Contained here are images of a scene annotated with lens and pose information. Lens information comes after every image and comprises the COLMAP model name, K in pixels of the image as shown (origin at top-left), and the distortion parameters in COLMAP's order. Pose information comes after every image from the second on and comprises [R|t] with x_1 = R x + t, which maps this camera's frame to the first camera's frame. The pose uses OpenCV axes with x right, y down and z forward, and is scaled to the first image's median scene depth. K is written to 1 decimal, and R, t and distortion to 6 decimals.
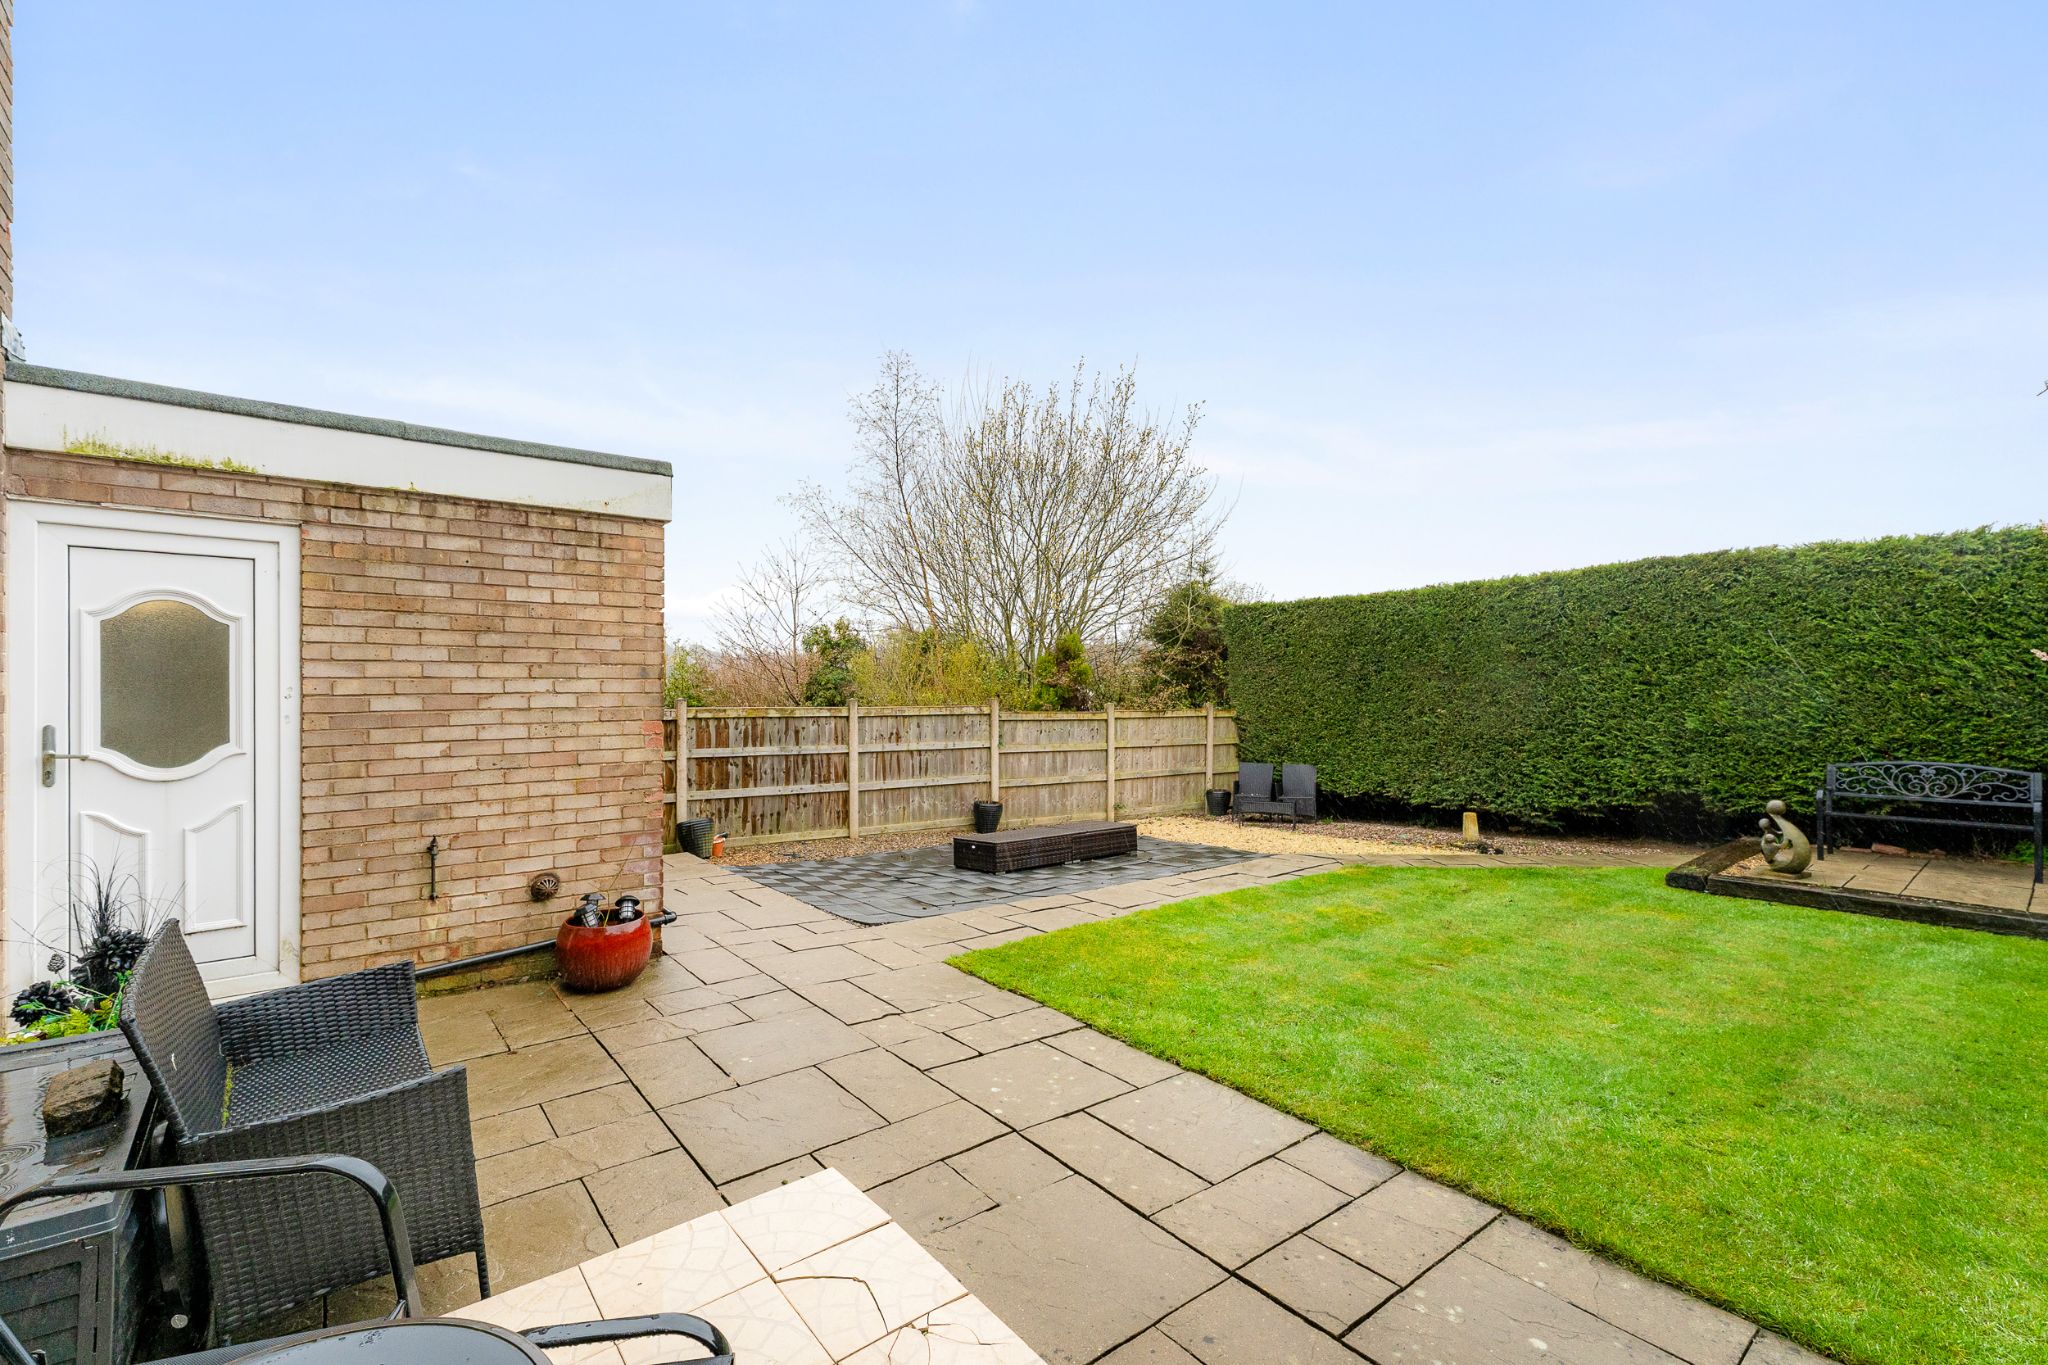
lens RADIAL K [[872.4, 0, 1007.9], [0, 872.4, 694.3], [0, 0, 1]] dist [0.001175, -0.000313]
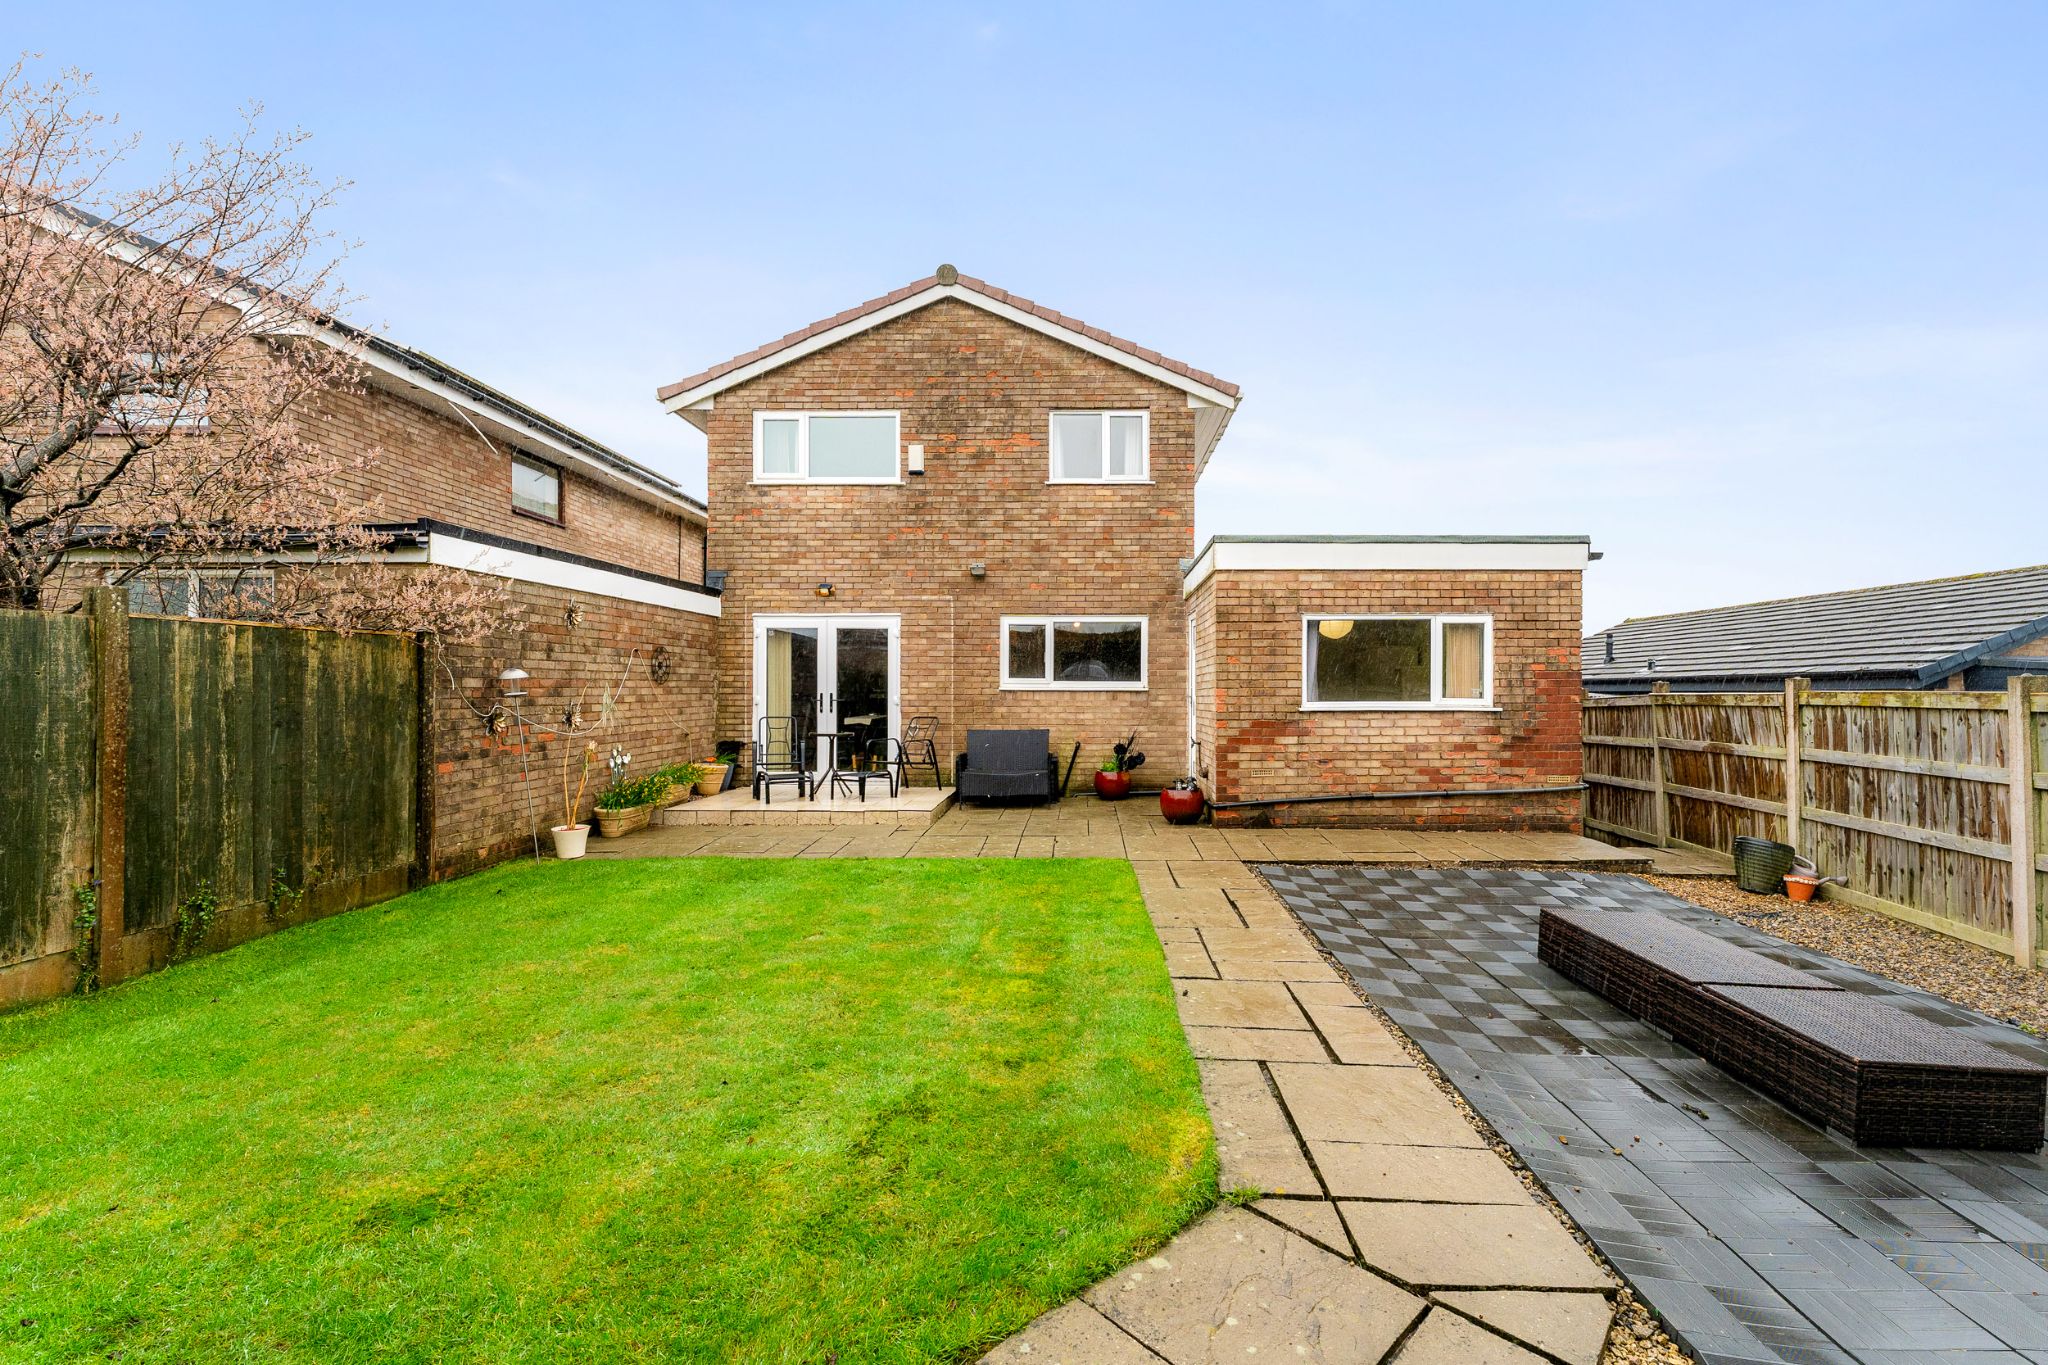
lens RADIAL K [[872.4, 0, 1036.5], [0, 872.4, 689.0], [0, 0, 1]] dist [0.001175, -0.000313]
pose [[-0.665954, -0.002131, -0.745989, 0.576856], [-0.001560, 0.999998, -0.001464, 0.015550], [0.745991, 0.000189, -0.665956, 0.968615]]
